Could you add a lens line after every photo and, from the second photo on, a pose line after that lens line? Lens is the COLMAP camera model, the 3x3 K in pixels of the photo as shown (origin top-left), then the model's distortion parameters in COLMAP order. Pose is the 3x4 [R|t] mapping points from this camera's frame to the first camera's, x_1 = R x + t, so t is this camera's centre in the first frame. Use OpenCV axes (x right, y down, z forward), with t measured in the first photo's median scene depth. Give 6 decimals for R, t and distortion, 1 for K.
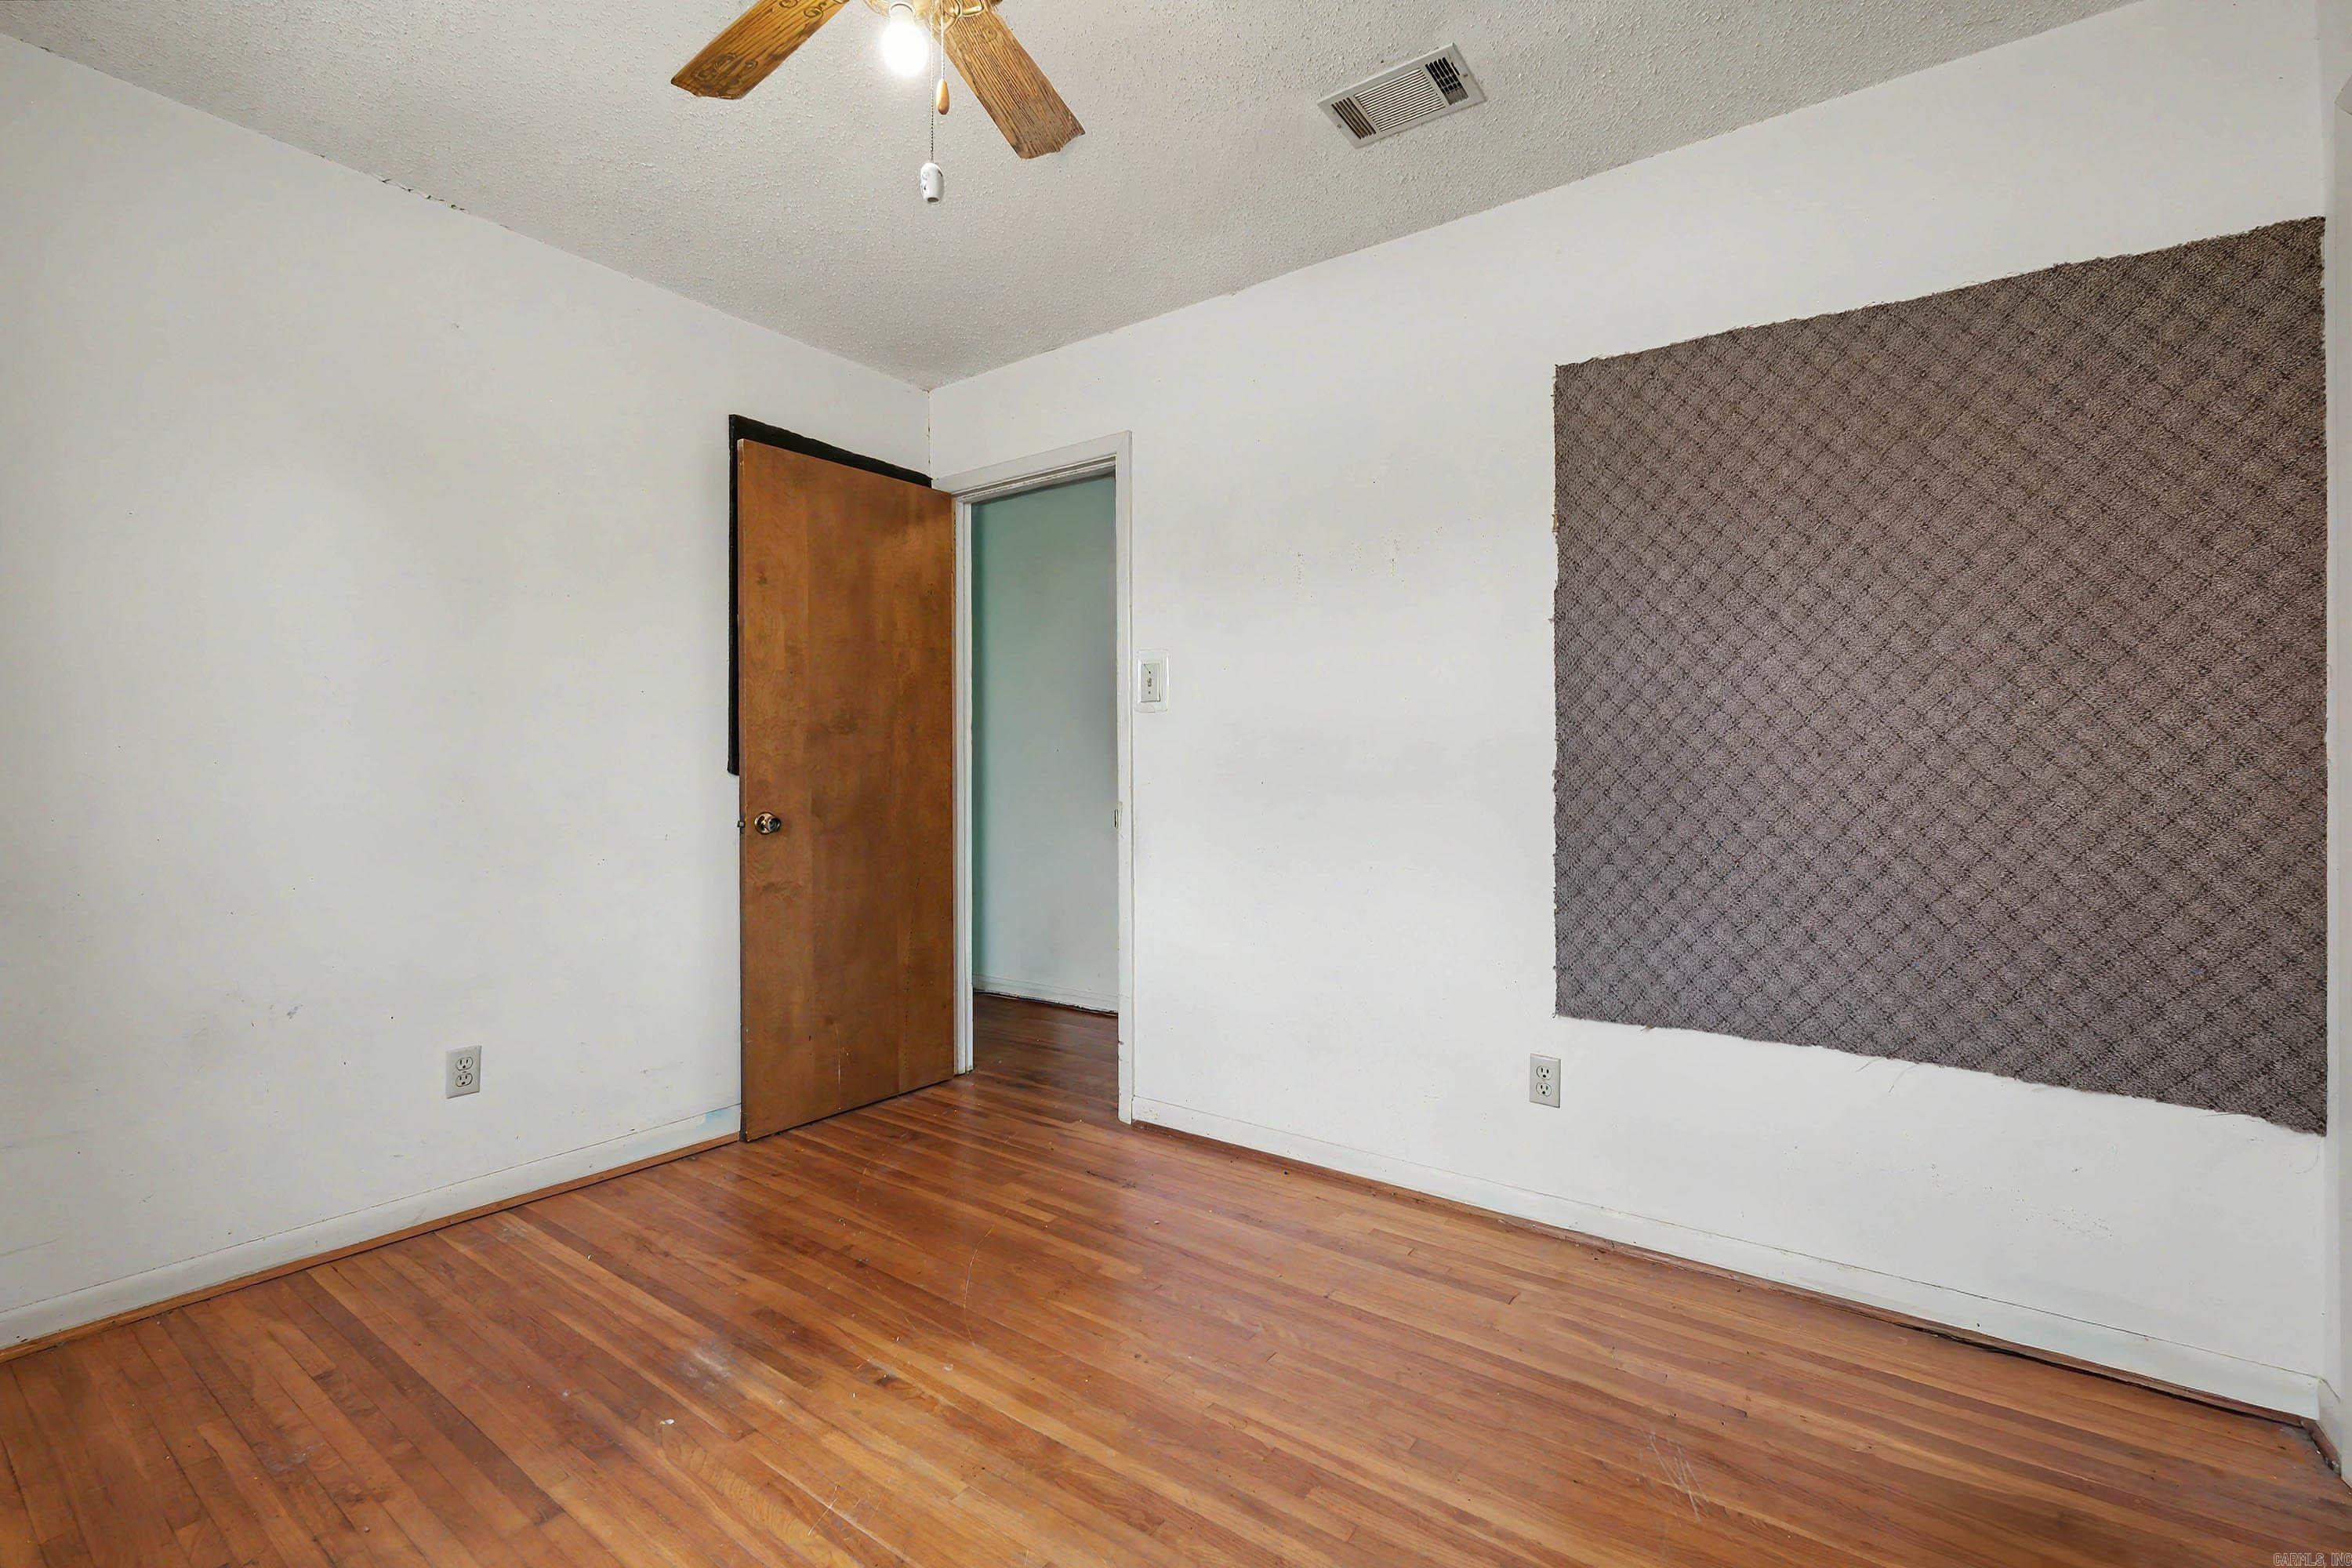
lens RADIAL K [[1016.3, 0, 1176.8], [0, 1016.3, 768.8], [0, 0, 1]] dist [-0.010877, 0.000524]
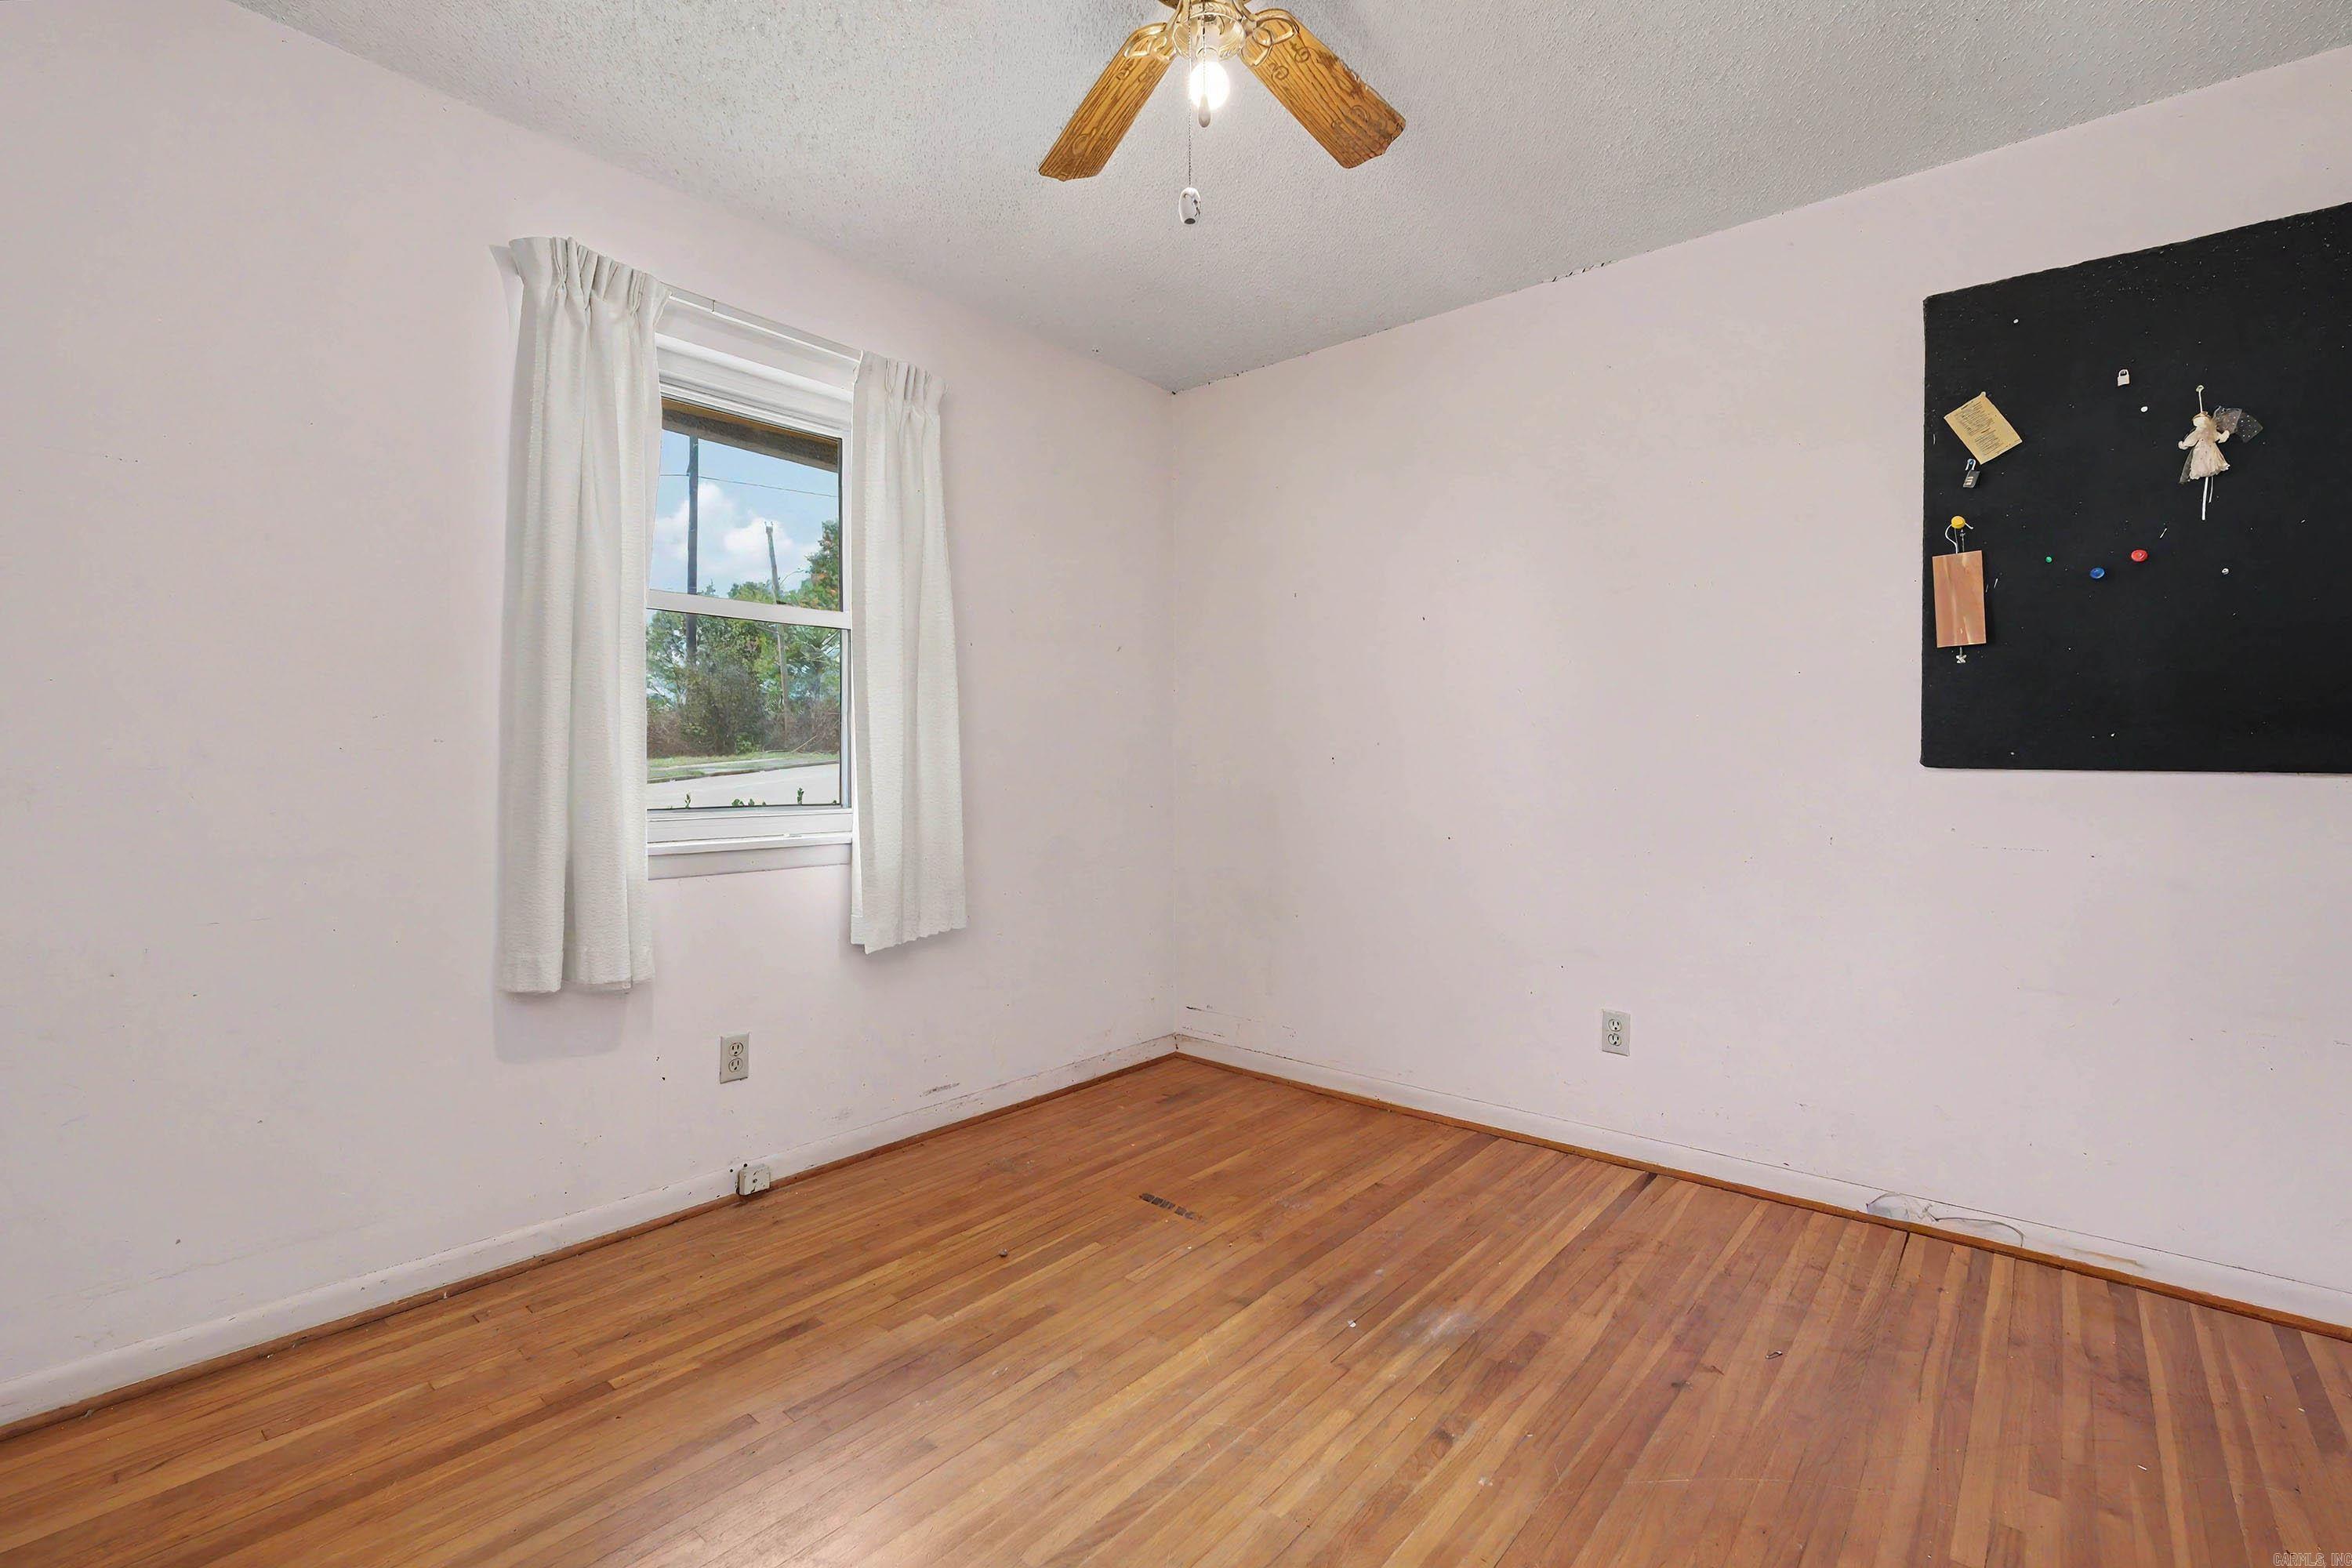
lens RADIAL K [[1035.5, 0, 1176.0], [0, 1035.5, 784.0], [0, 0, 1]] dist [0.003534, 0.000476]
pose [[-0.077375, 0.021446, -0.996771, 0.566692], [0.007145, 0.999755, 0.020956, -0.006716], [0.996976, -0.005500, -0.077510, 0.721889]]
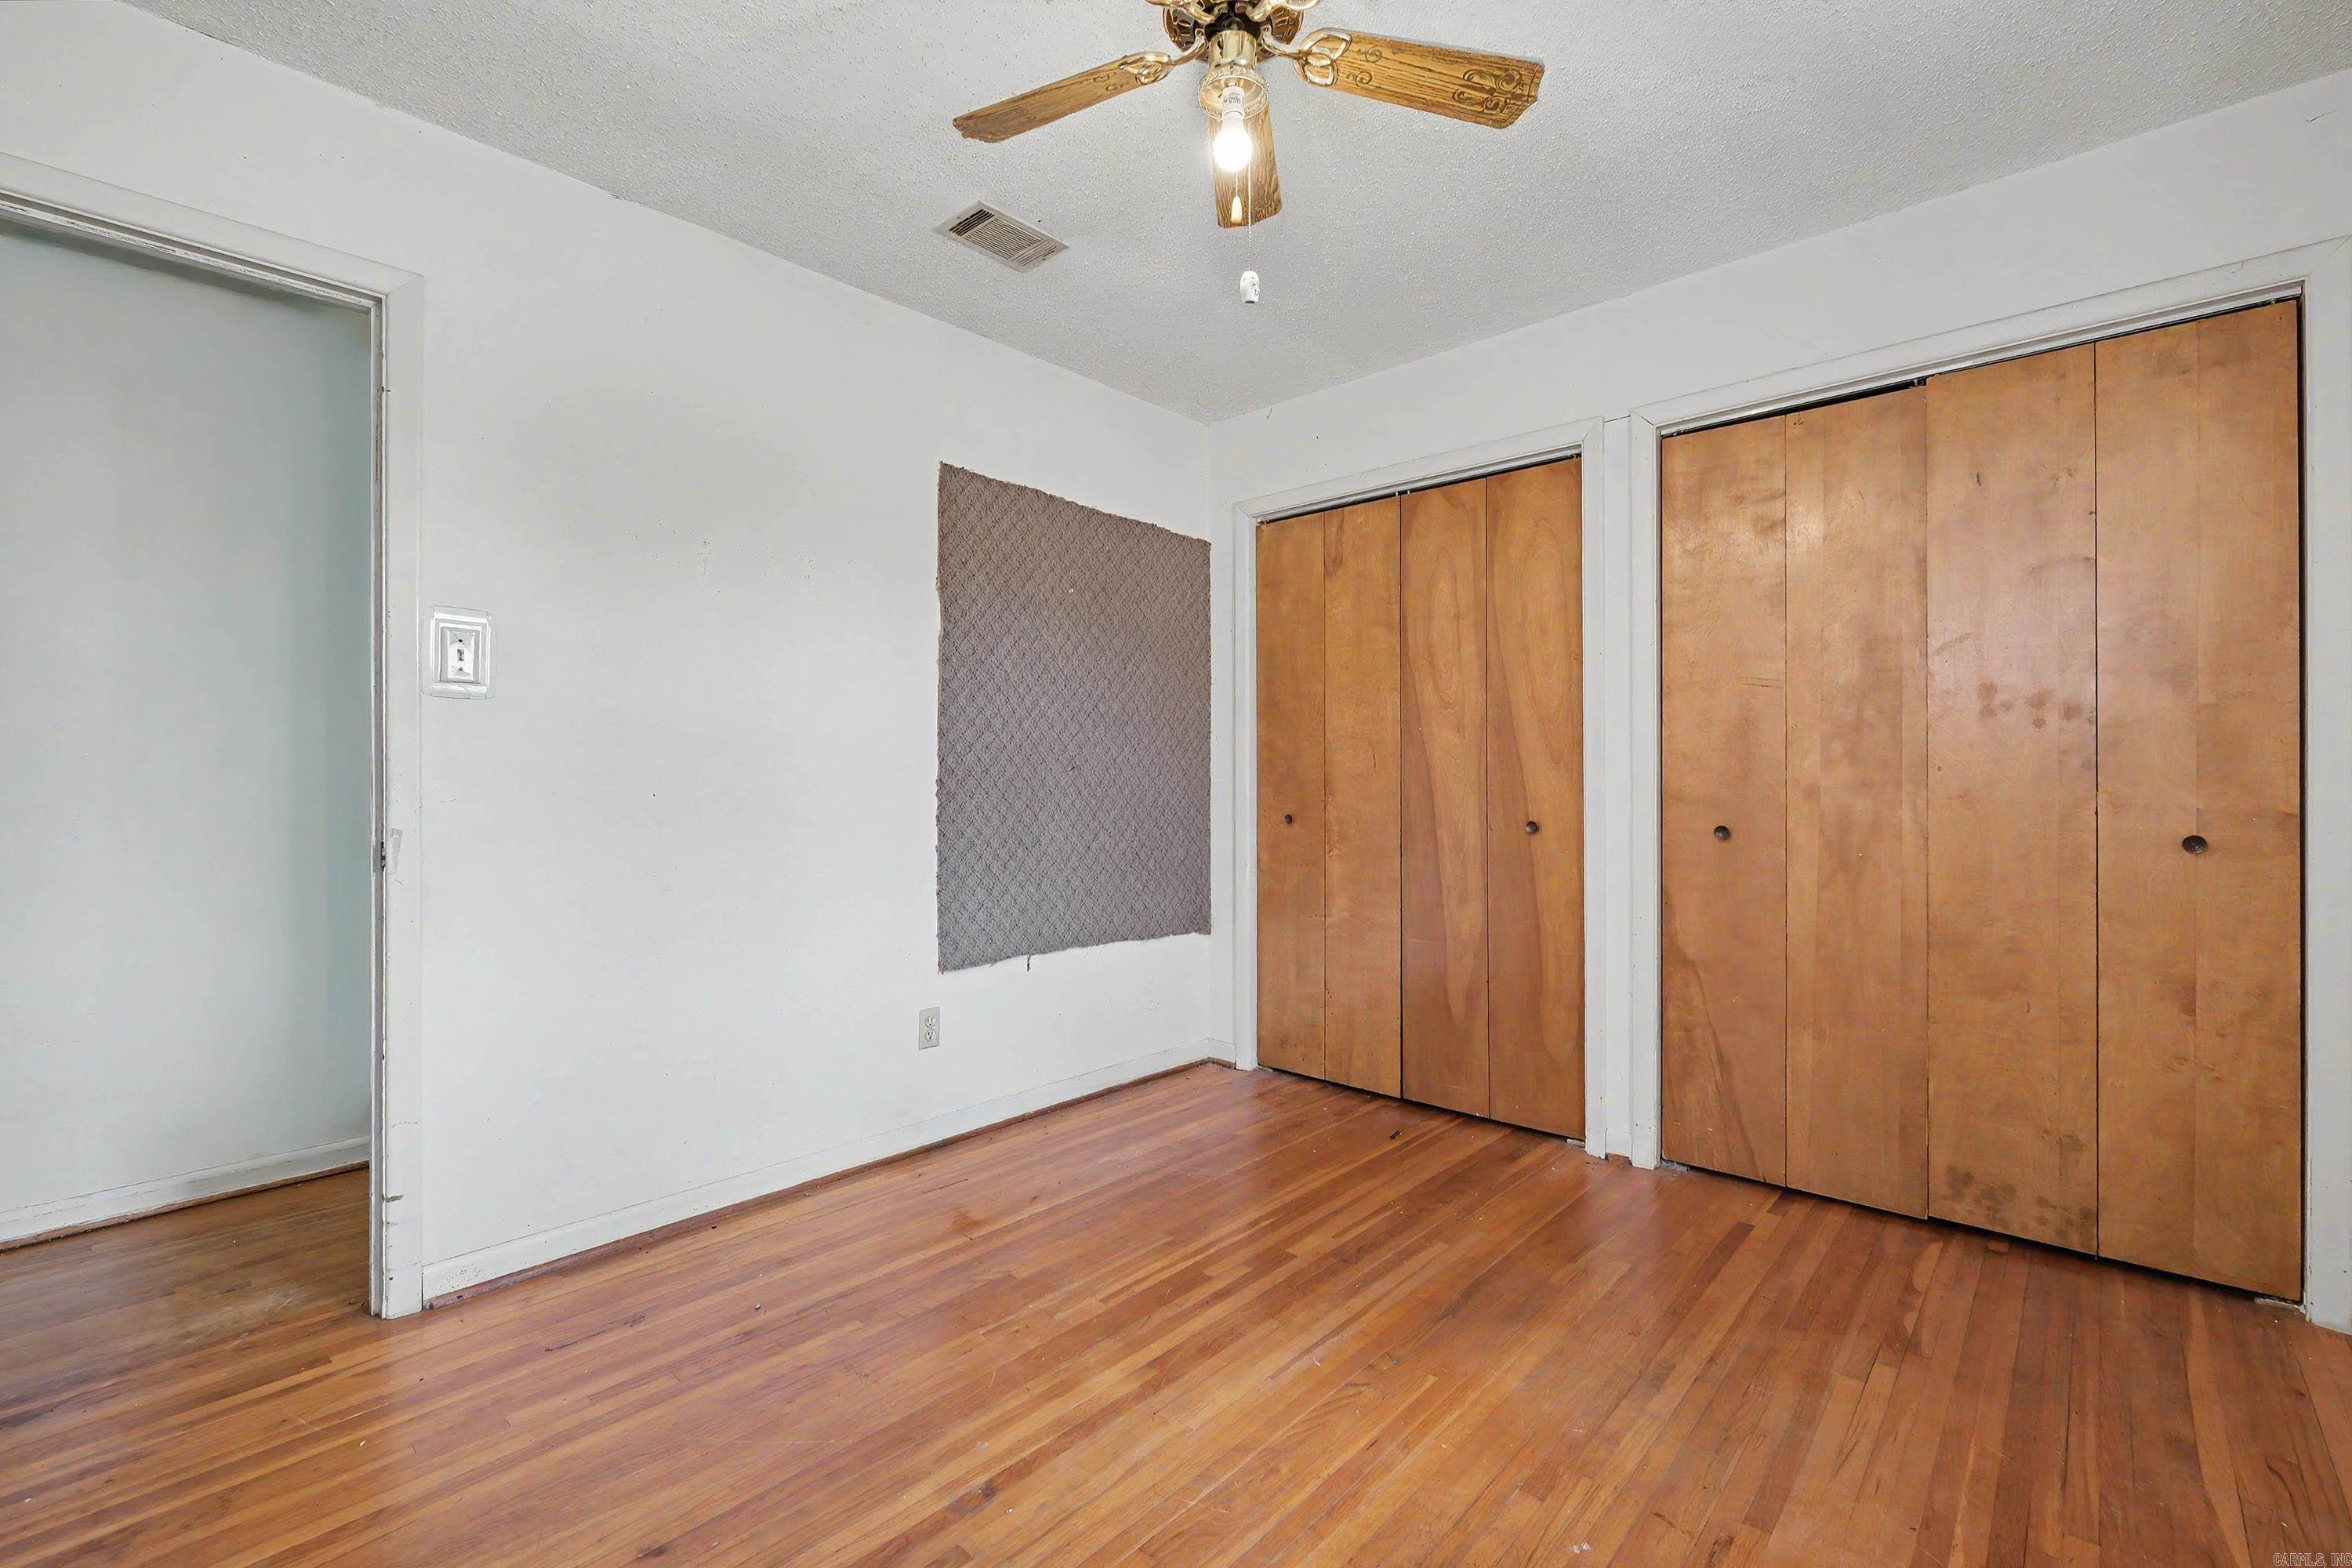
lens RADIAL K [[1016.3, 0, 1176.8], [0, 1016.3, 768.8], [0, 0, 1]] dist [-0.010877, 0.000524]
pose [[0.122359, 0.004677, 0.992475, -0.976979], [0.002430, 0.999984, -0.005011, -0.005909], [-0.992483, 0.003024, 0.122346, 0.634455]]
